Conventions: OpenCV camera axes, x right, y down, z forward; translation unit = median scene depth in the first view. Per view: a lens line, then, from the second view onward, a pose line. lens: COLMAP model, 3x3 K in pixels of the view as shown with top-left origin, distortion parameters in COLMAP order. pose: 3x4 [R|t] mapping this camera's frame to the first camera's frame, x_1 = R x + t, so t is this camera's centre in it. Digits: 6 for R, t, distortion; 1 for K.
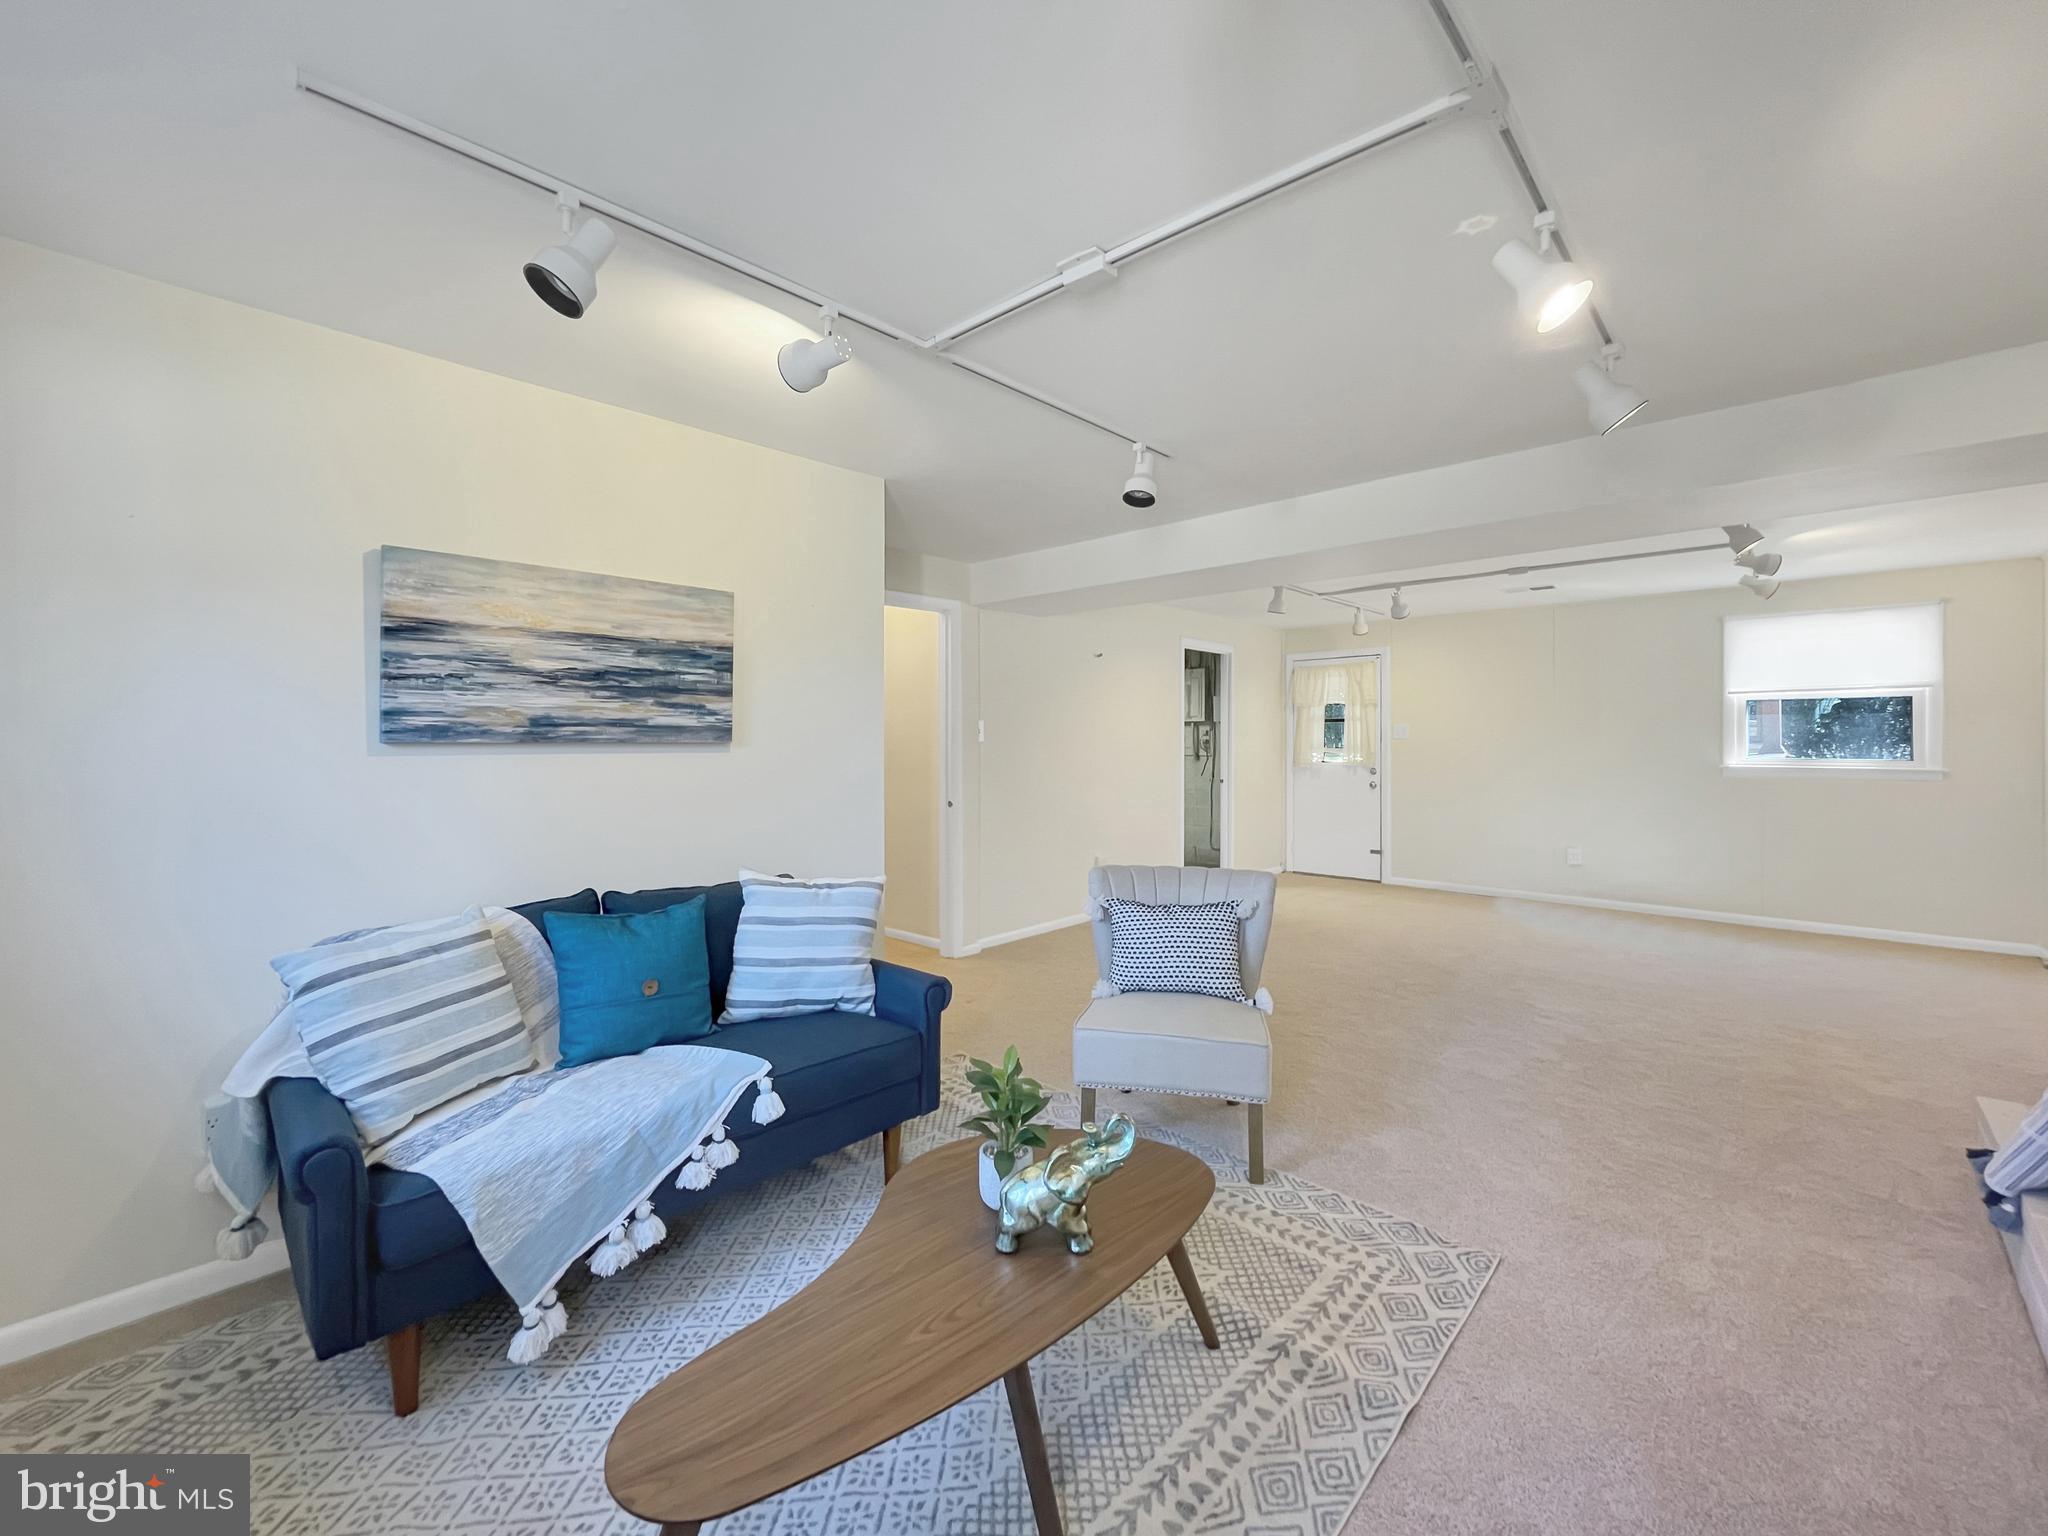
lens RADIAL K [[841.0, 0, 1010.6], [0, 841.0, 757.2], [0, 0, 1]] dist [-0.005154, 0.000443]
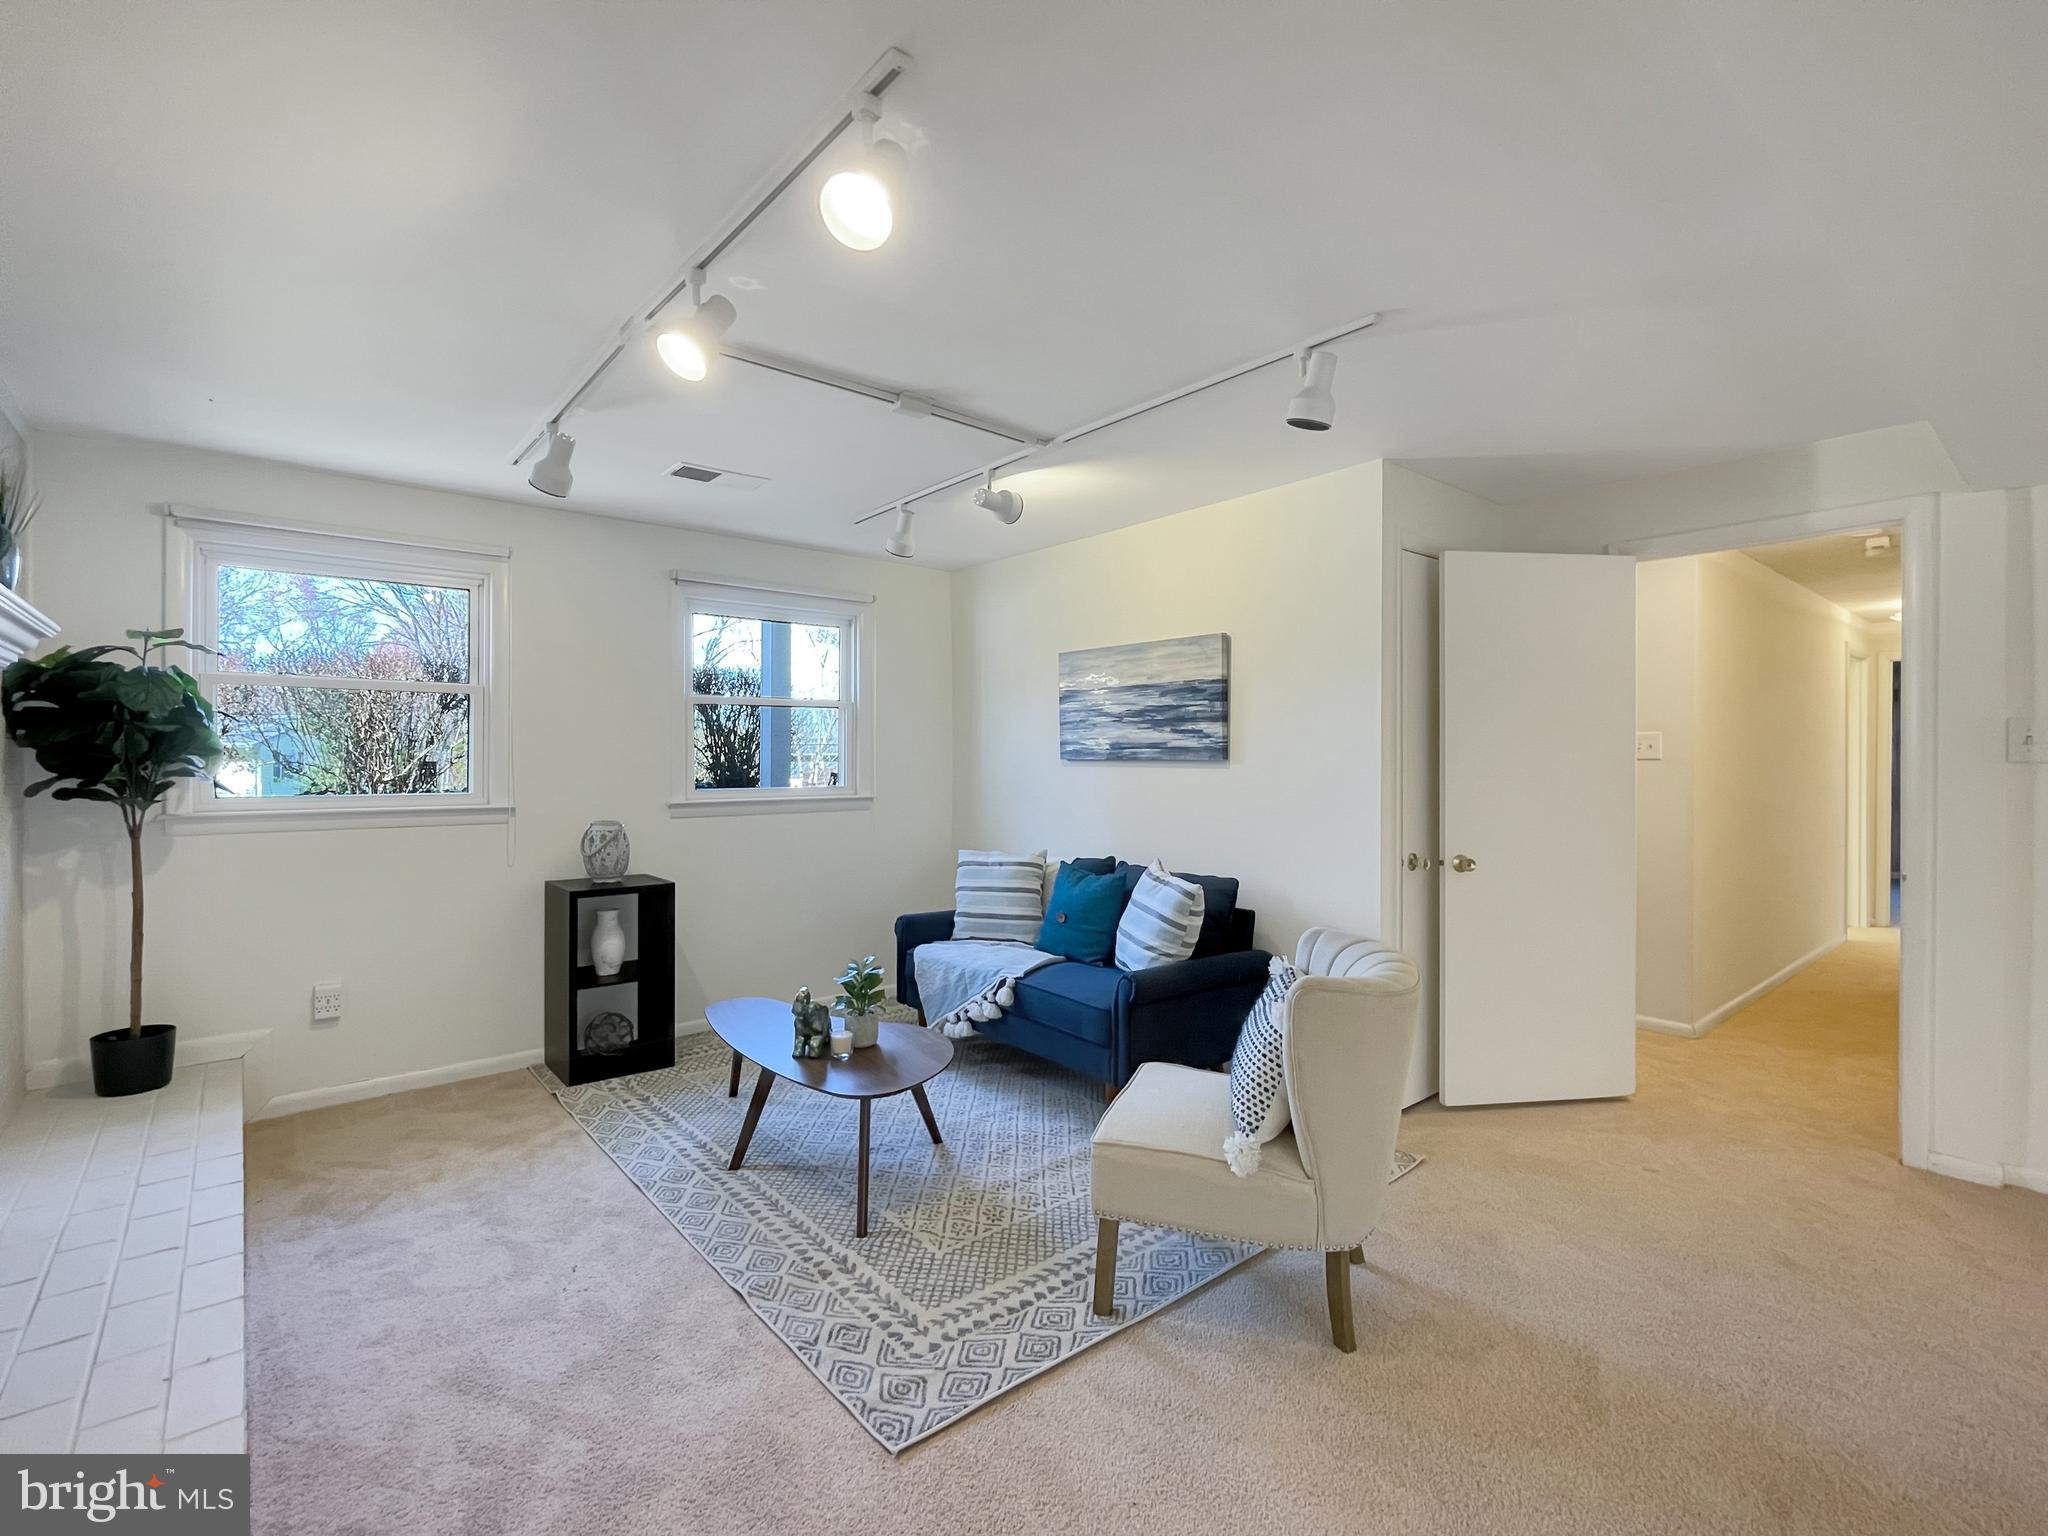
lens RADIAL K [[931.1, 0, 1017.2], [0, 931.1, 771.9], [0, 0, 1]] dist [0.000182, -0.000705]
pose [[-0.109449, 0.013925, -0.993895, 1.169366], [-0.024014, 0.999573, 0.016649, -0.018675], [0.993702, 0.025690, -0.109068, 1.000701]]
